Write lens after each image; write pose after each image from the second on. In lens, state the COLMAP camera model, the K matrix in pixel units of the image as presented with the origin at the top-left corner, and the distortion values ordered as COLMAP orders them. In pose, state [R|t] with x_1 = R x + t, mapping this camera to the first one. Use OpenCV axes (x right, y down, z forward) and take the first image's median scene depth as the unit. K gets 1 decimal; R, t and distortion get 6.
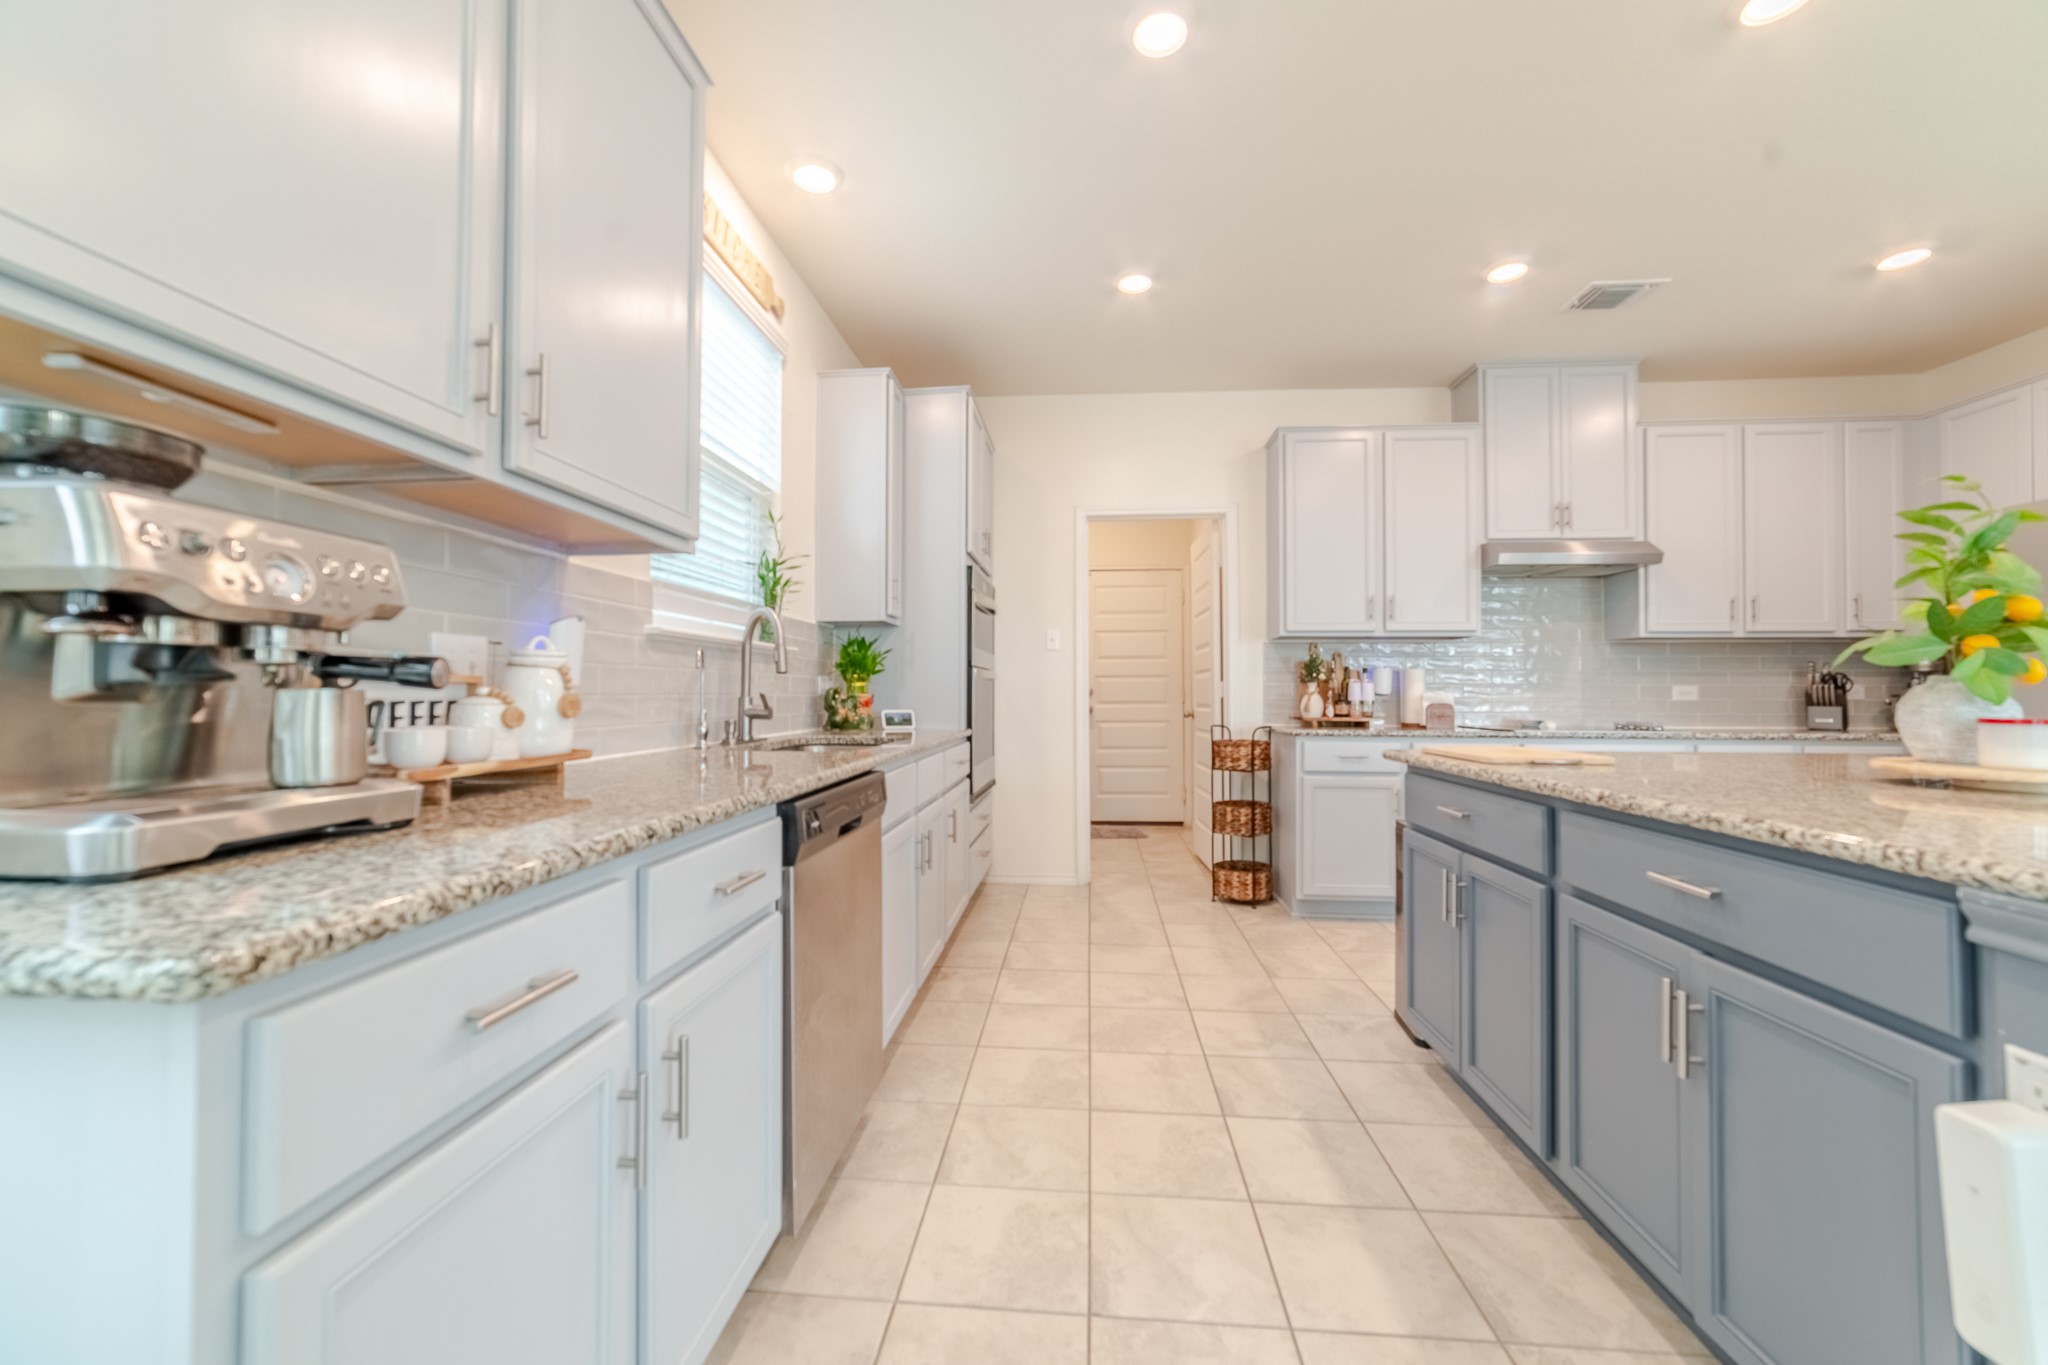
lens RADIAL K [[794.0, 0, 1021.1], [0, 794.0, 674.5], [0, 0, 1]] dist [-0.013151, 0.003002]
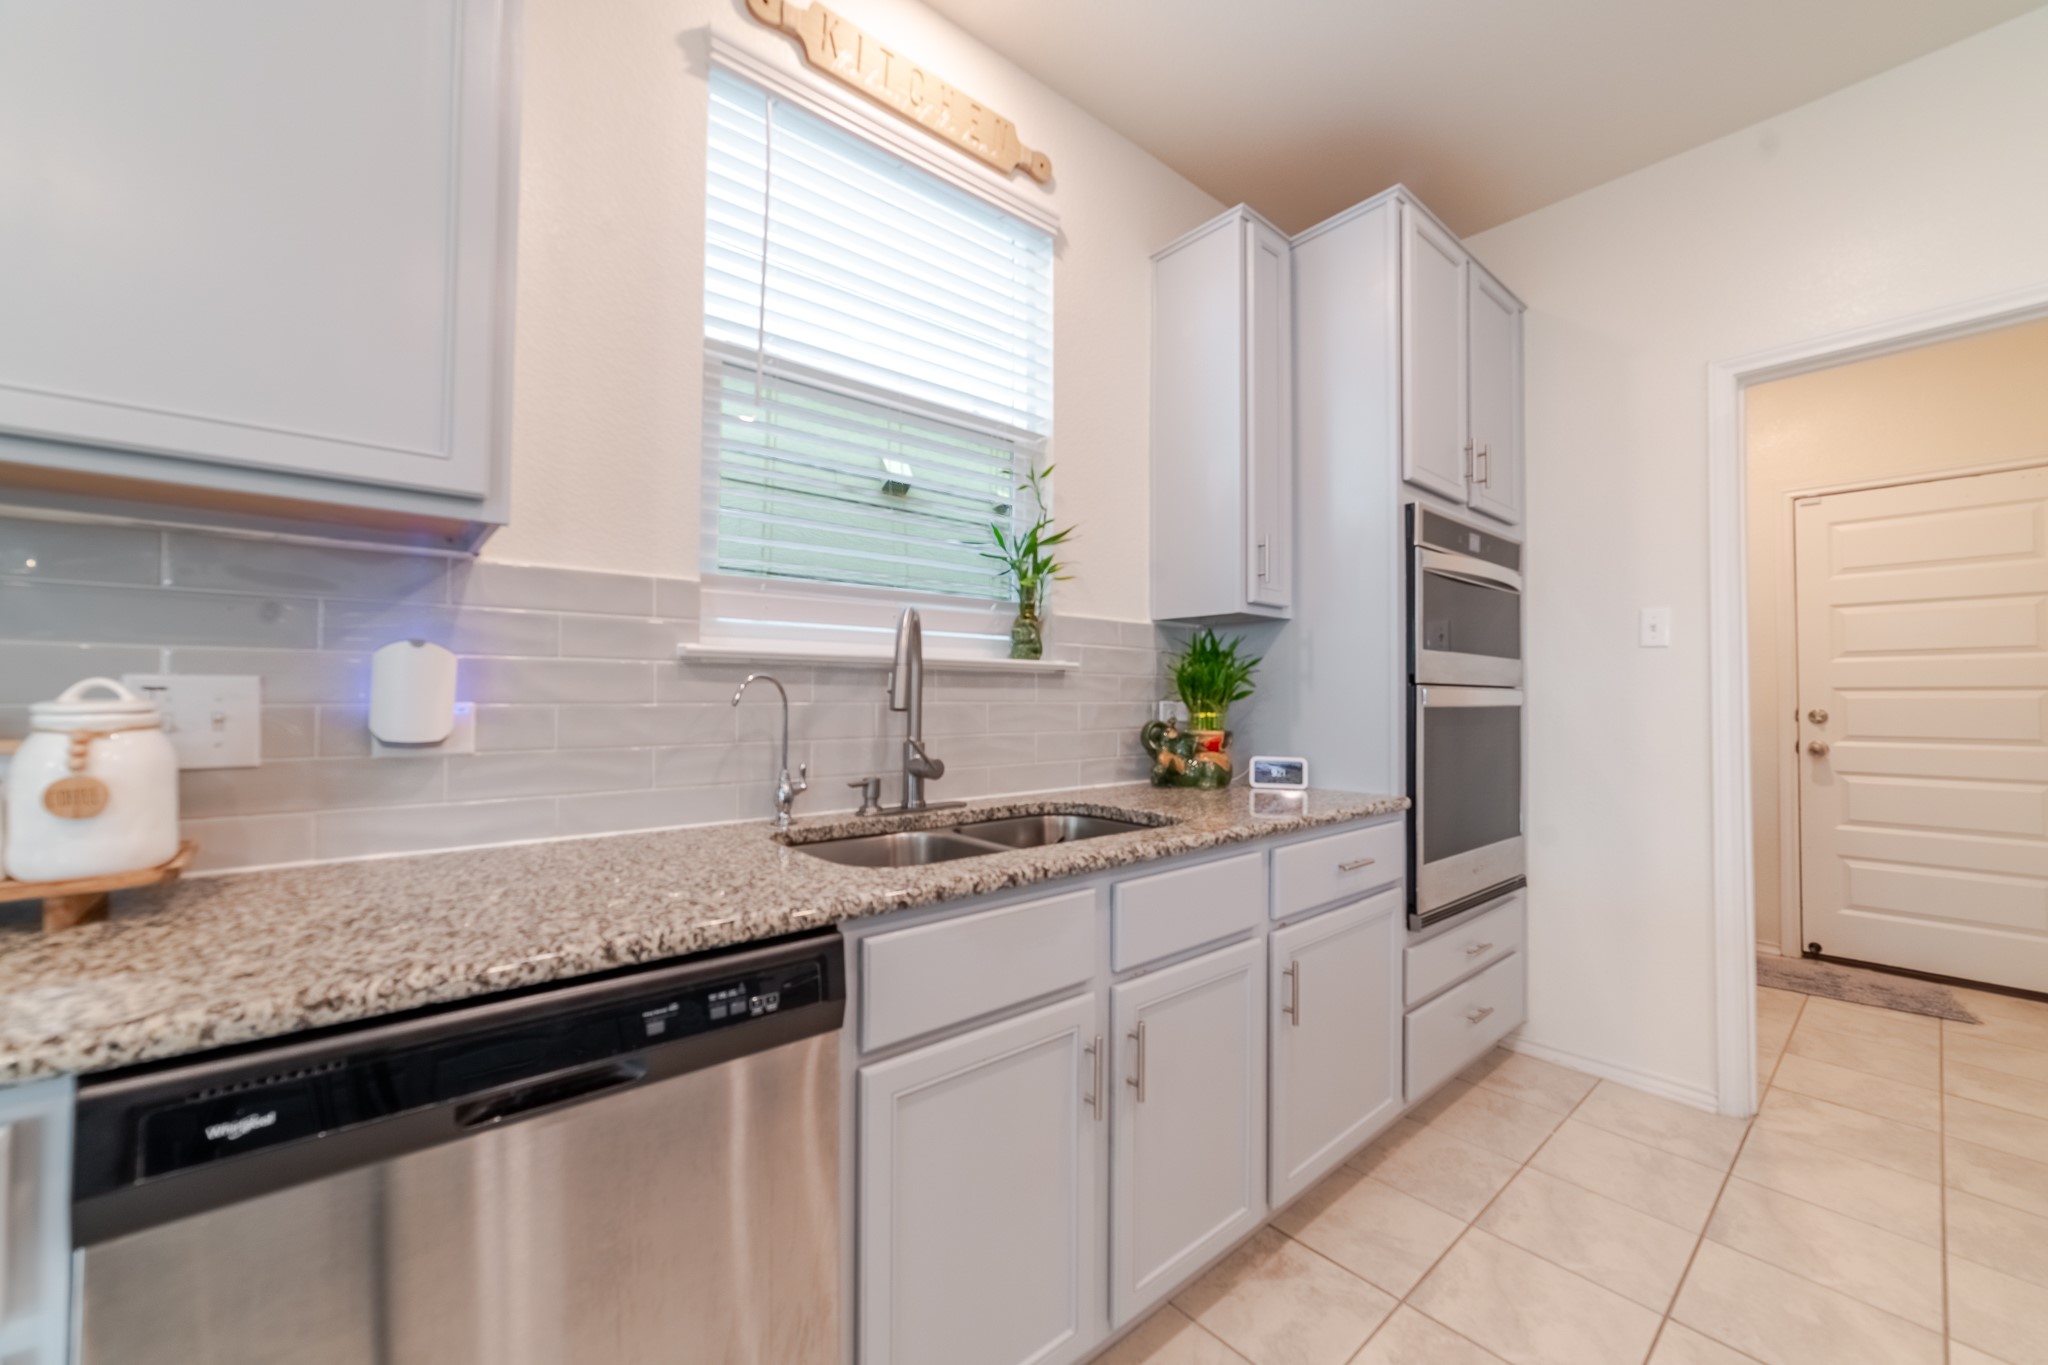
lens RADIAL K [[794.0, 0, 1025.2], [0, 794.0, 678.8], [0, 0, 1]] dist [-0.013151, 0.003002]
pose [[0.716029, -0.012649, -0.697956, 0.139265], [0.012099, 0.999911, -0.005710, -0.015125], [0.697966, -0.004356, 0.716118, 0.442006]]
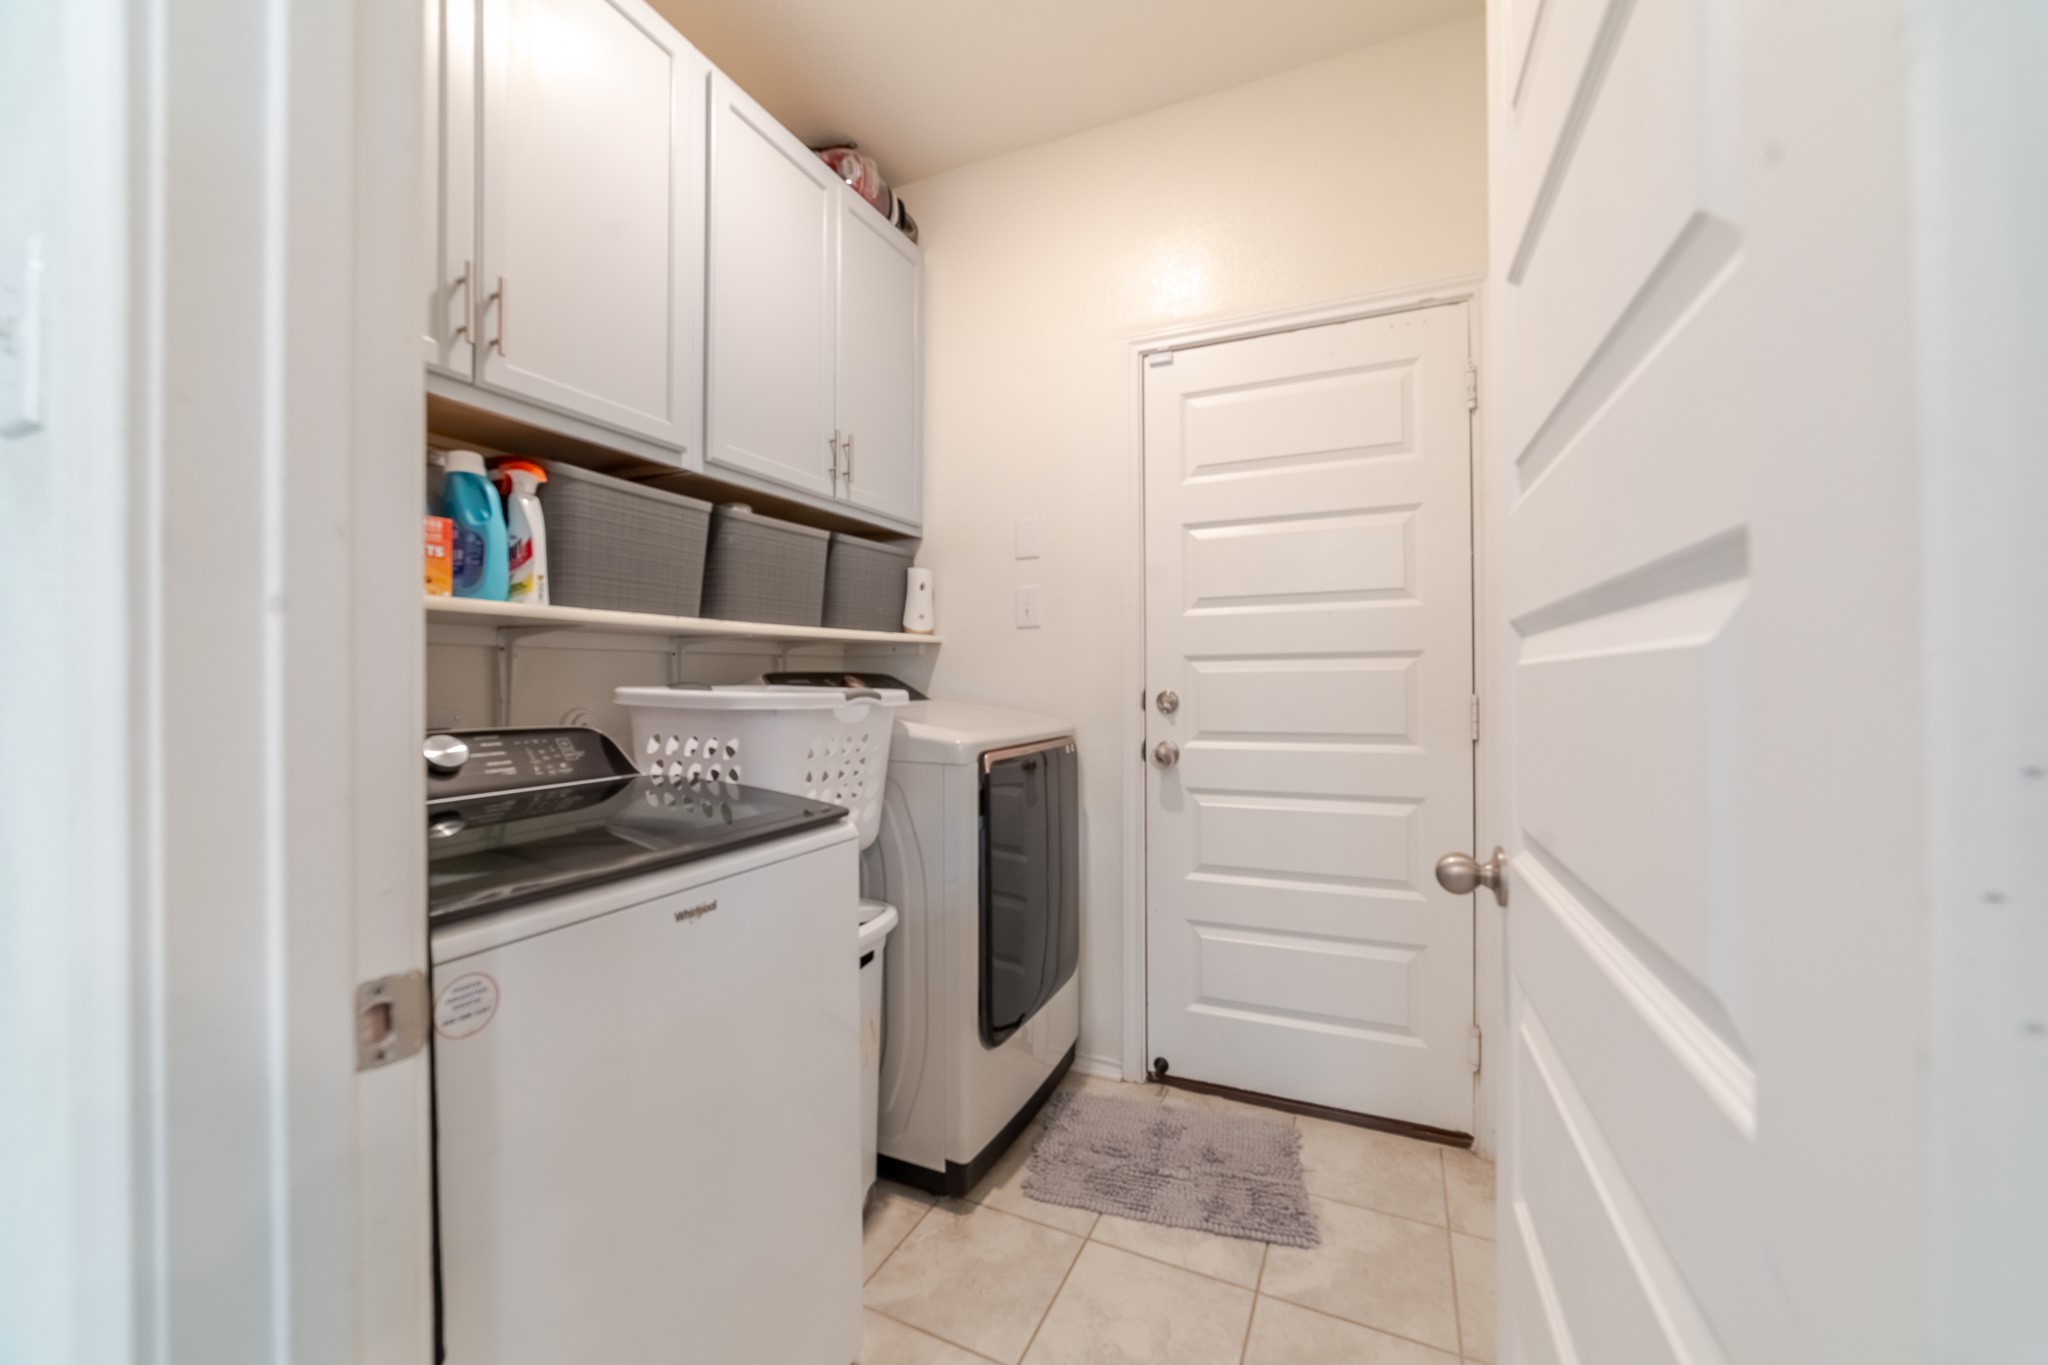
lens RADIAL K [[794.0, 0, 1024.5], [0, 794.0, 681.1], [0, 0, 1]] dist [-0.013151, 0.003002]
pose [[0.942387, -0.005059, -0.334485, 0.271937], [0.014379, 0.999574, 0.025393, 0.005269], [0.334214, -0.028740, 0.942059, 1.248892]]
